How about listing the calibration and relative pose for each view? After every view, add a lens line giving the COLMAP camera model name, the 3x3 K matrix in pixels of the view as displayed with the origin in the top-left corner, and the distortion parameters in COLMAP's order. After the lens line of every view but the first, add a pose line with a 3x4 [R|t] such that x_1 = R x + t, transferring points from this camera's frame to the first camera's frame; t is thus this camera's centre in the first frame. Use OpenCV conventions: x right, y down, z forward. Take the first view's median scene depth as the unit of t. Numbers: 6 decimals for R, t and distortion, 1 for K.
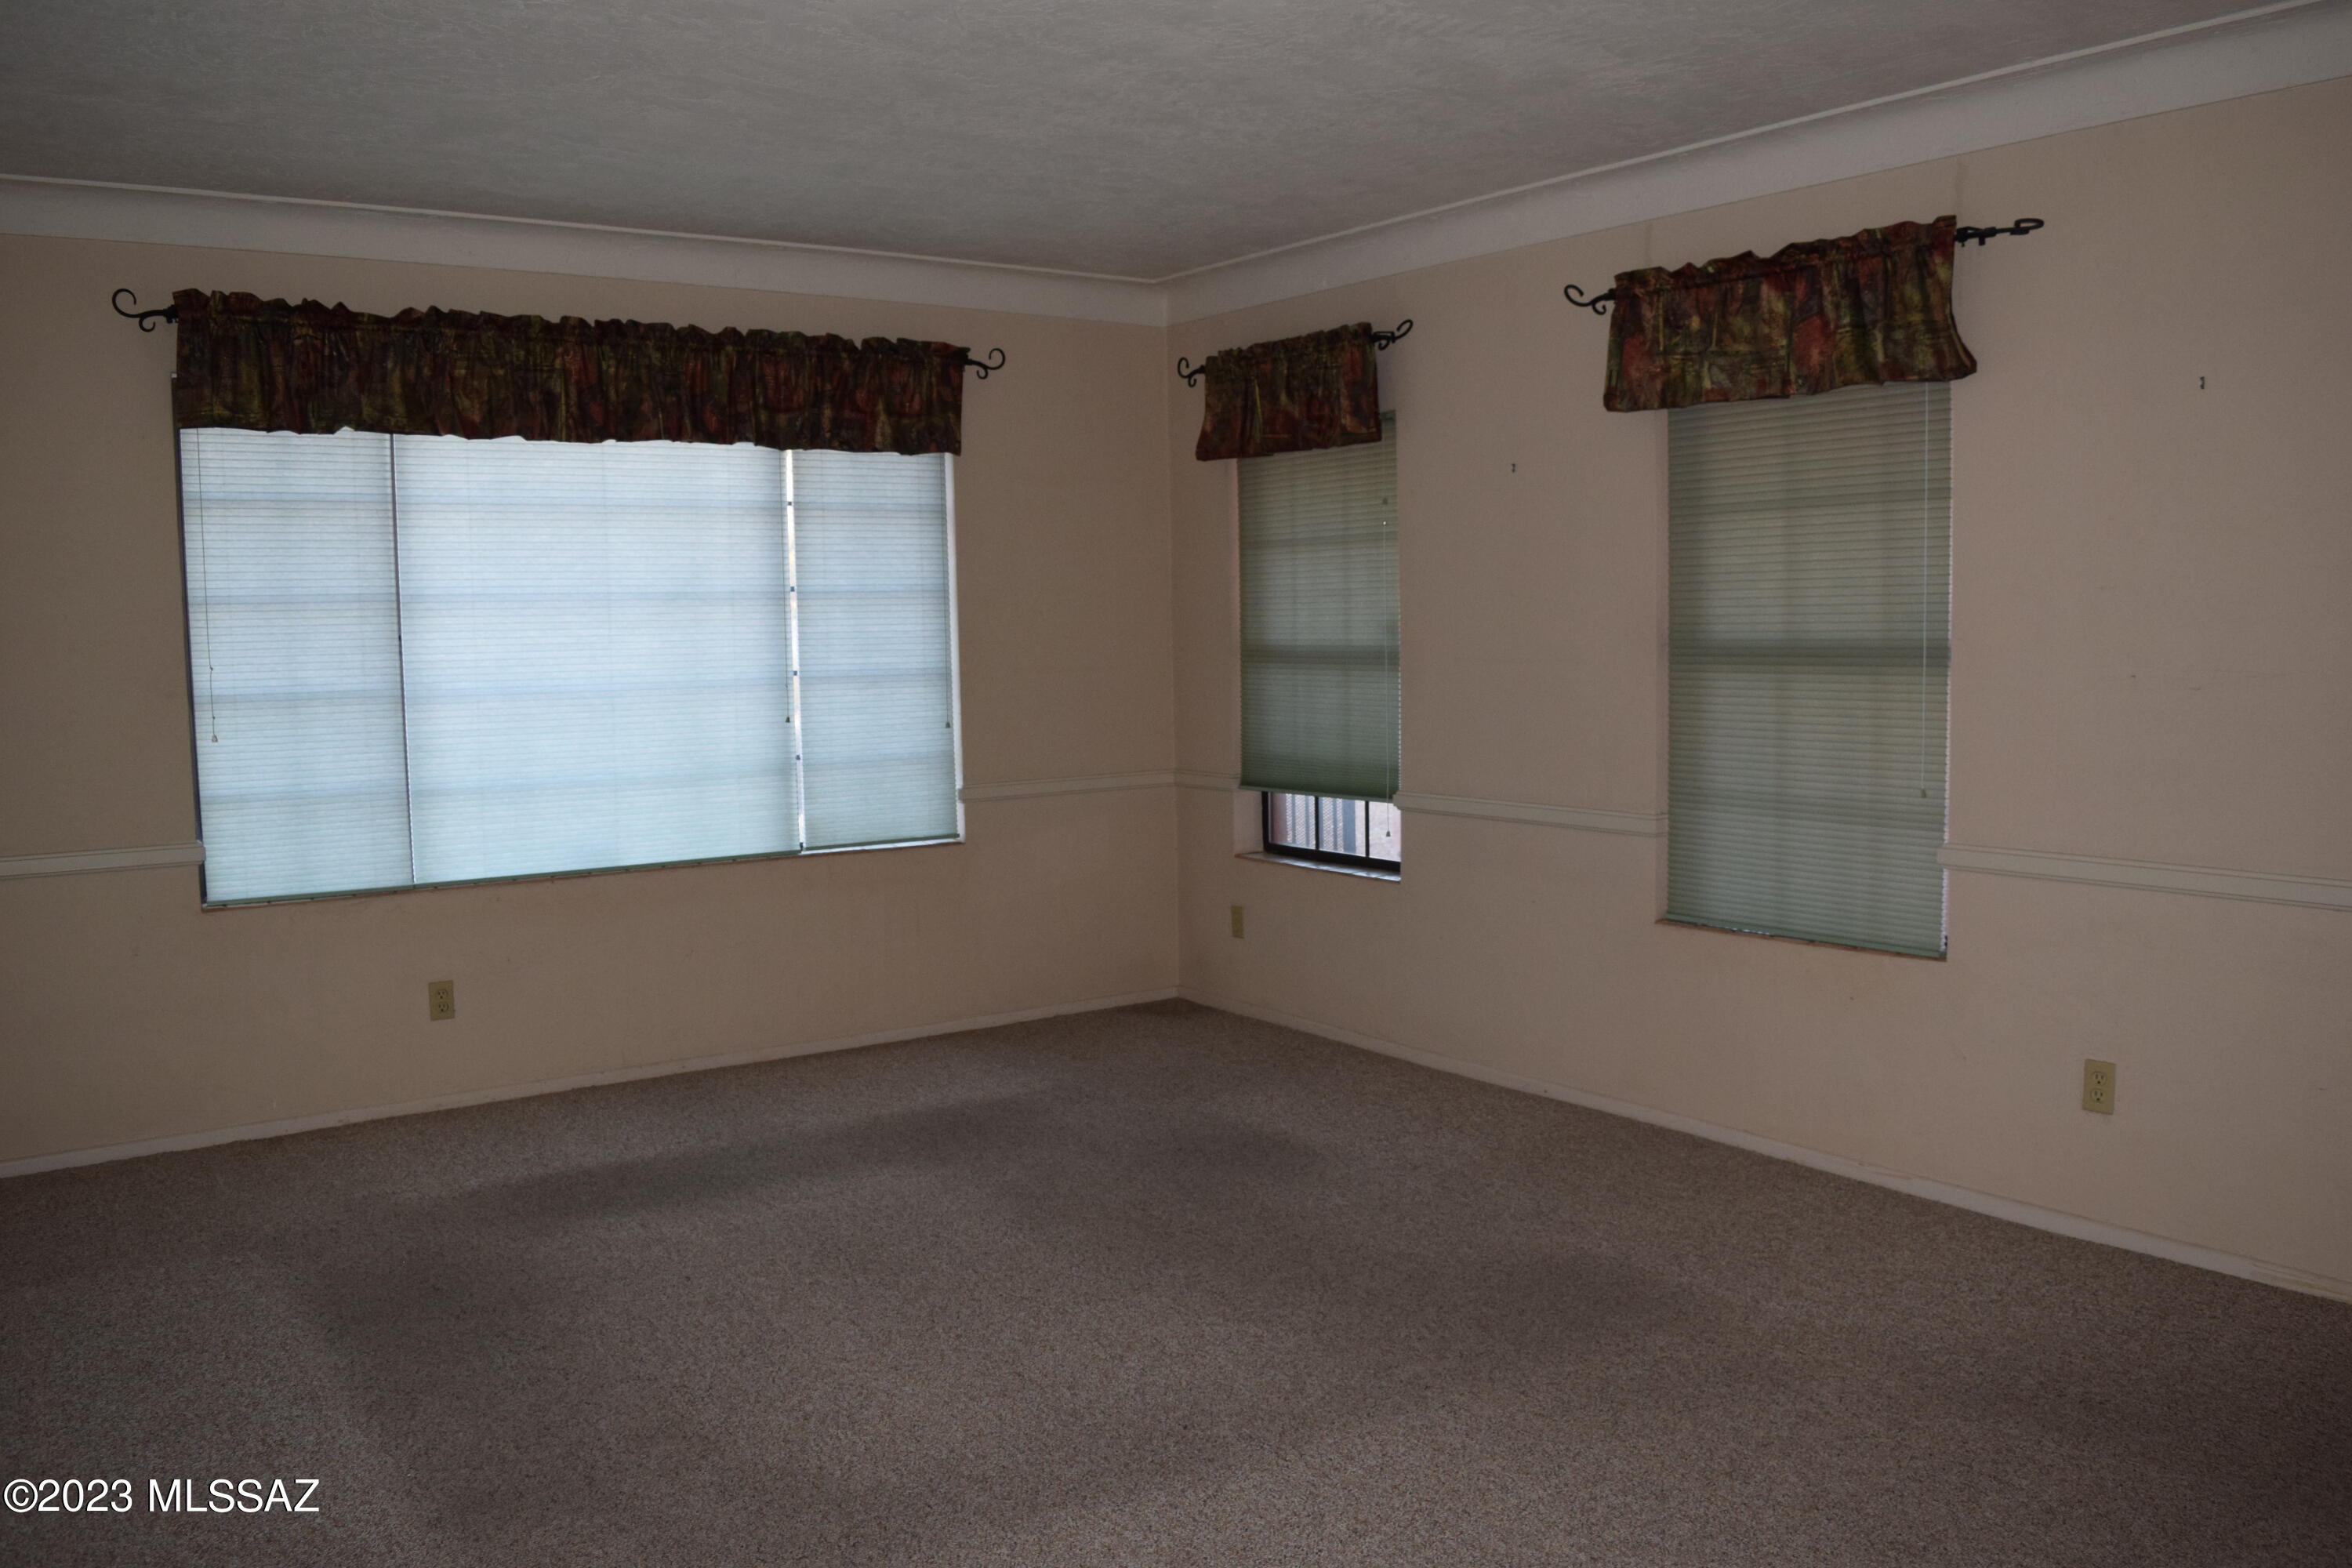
lens RADIAL K [[1847.0, 0, 1179.7], [0, 1847.0, 782.3], [0, 0, 1]] dist [-0.096679, 0.022929]
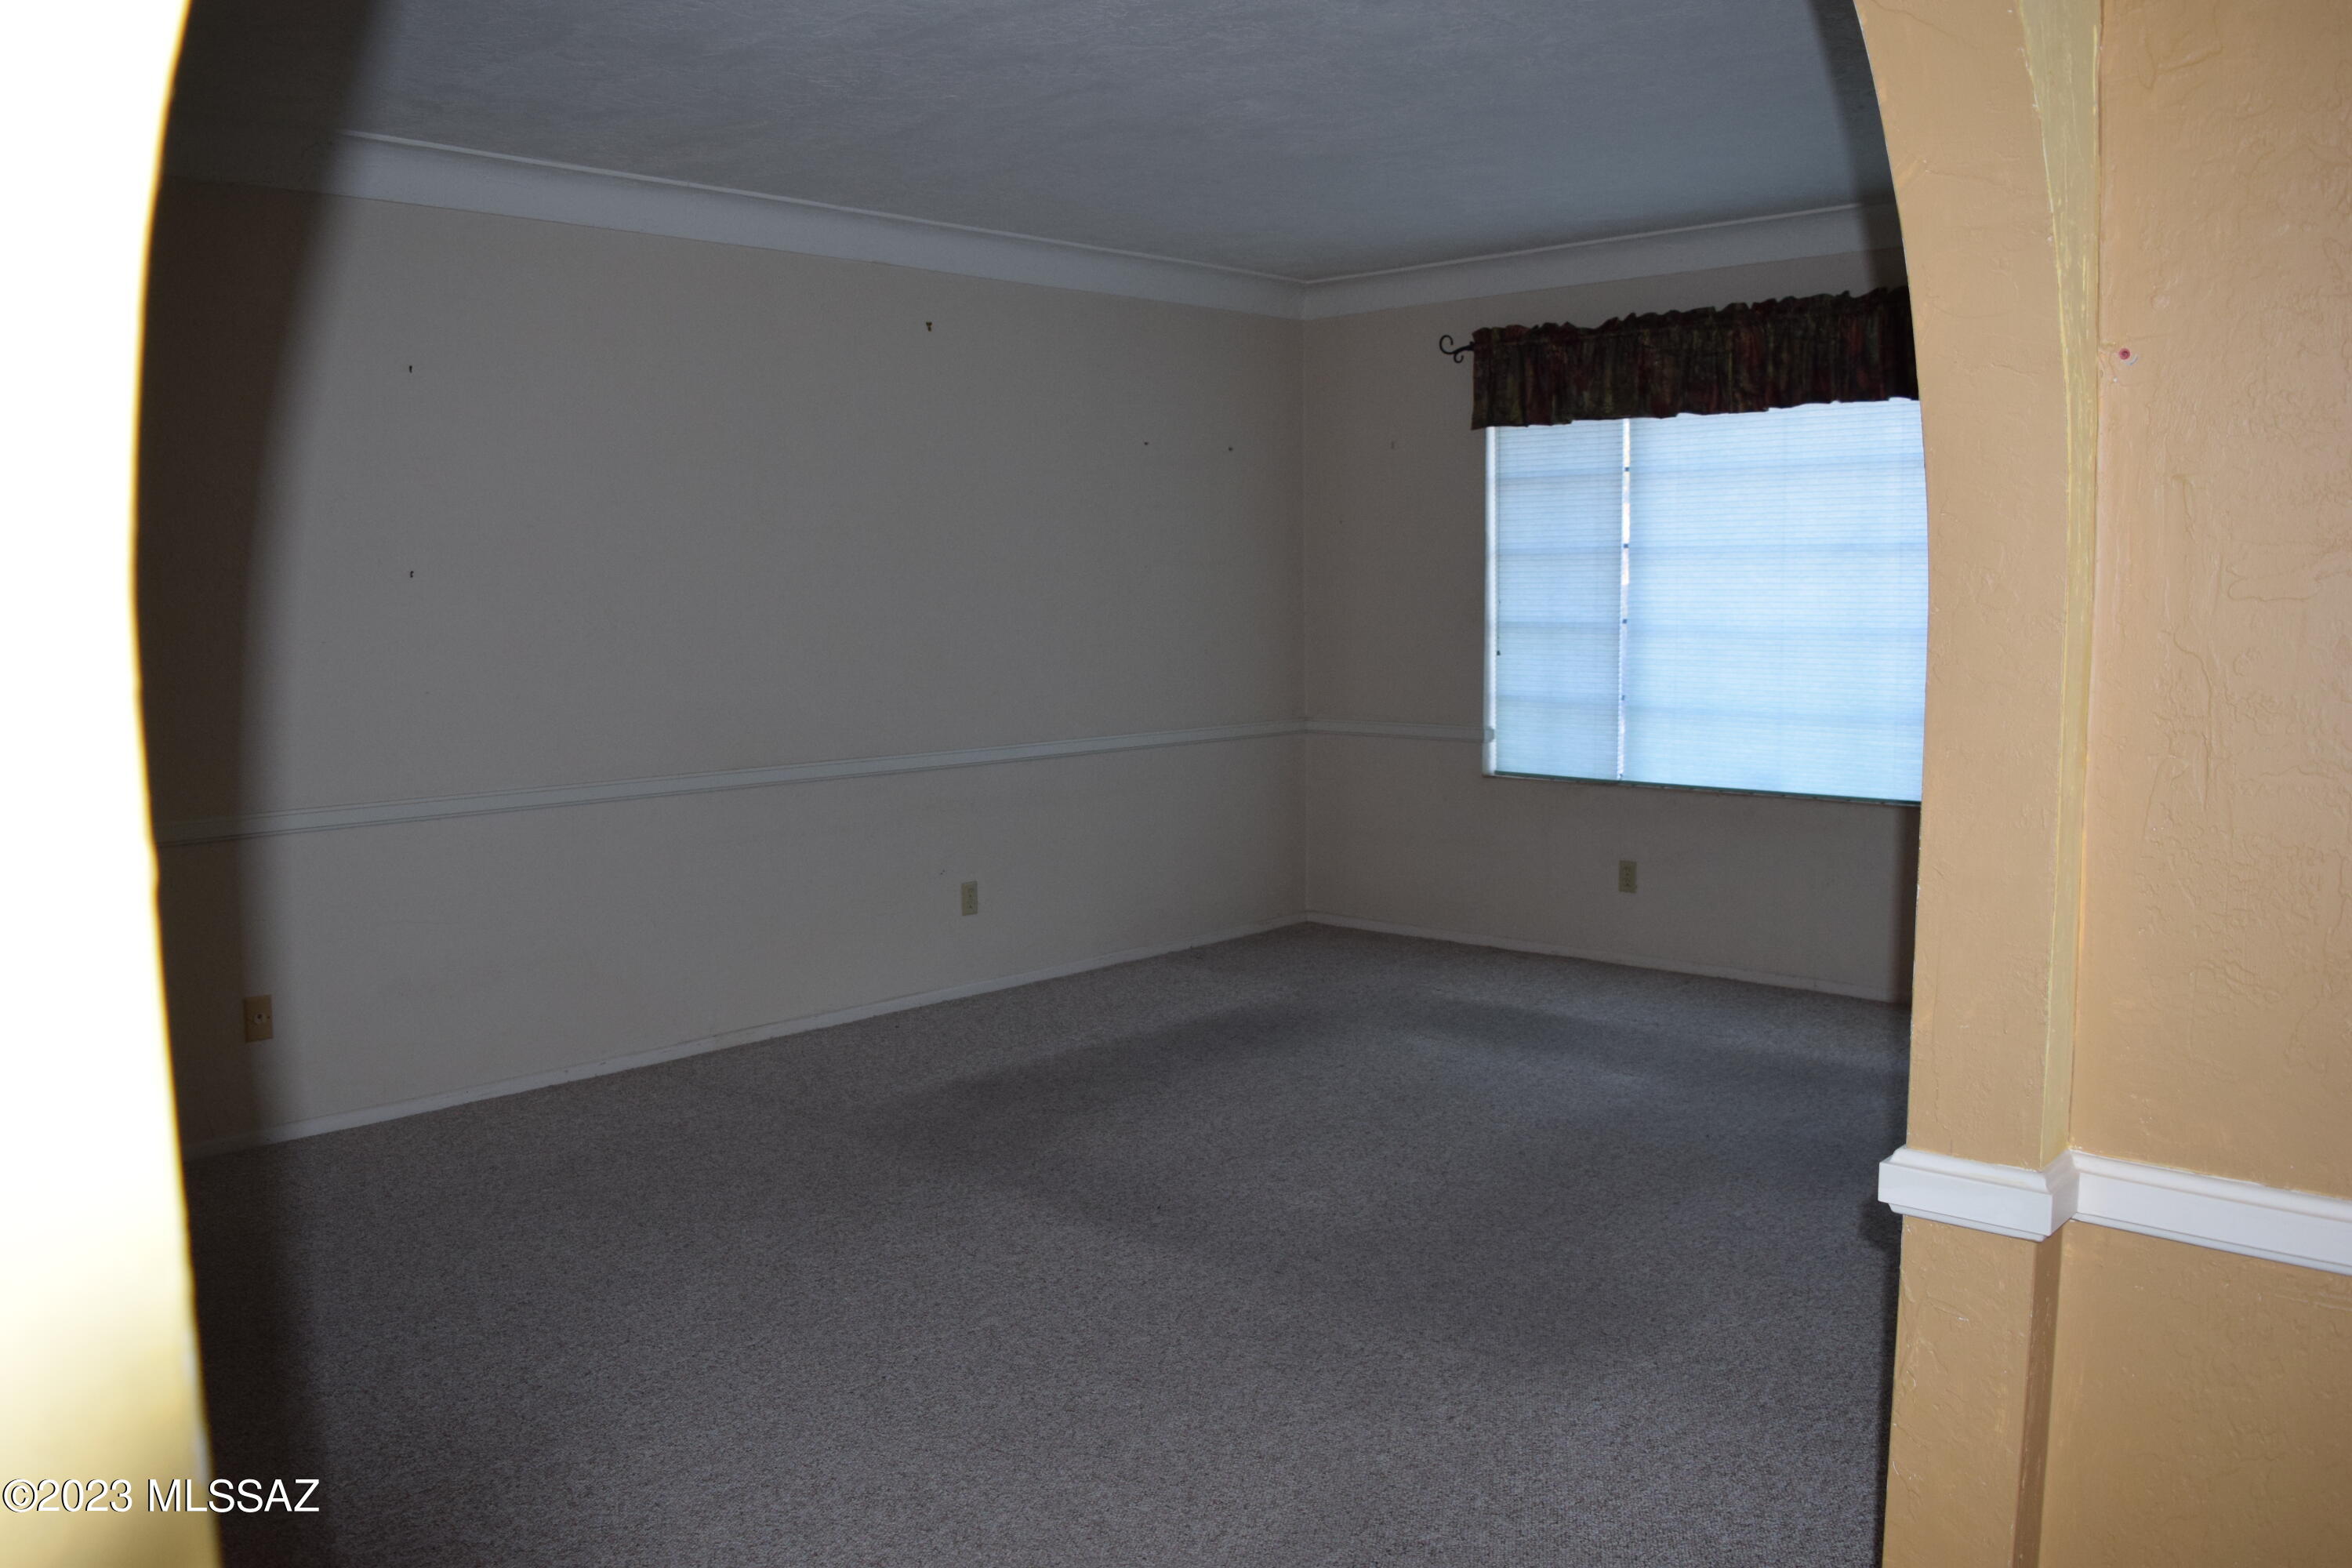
lens RADIAL K [[1847.0, 0, 1180.8], [0, 1847.0, 782.8], [0, 0, 1]] dist [-0.096679, 0.022929]
pose [[0.212997, 0.115347, -0.970220, 0.756452], [-0.080751, 0.991688, 0.100171, -0.045147], [0.973710, 0.057010, 0.220541, 0.438895]]
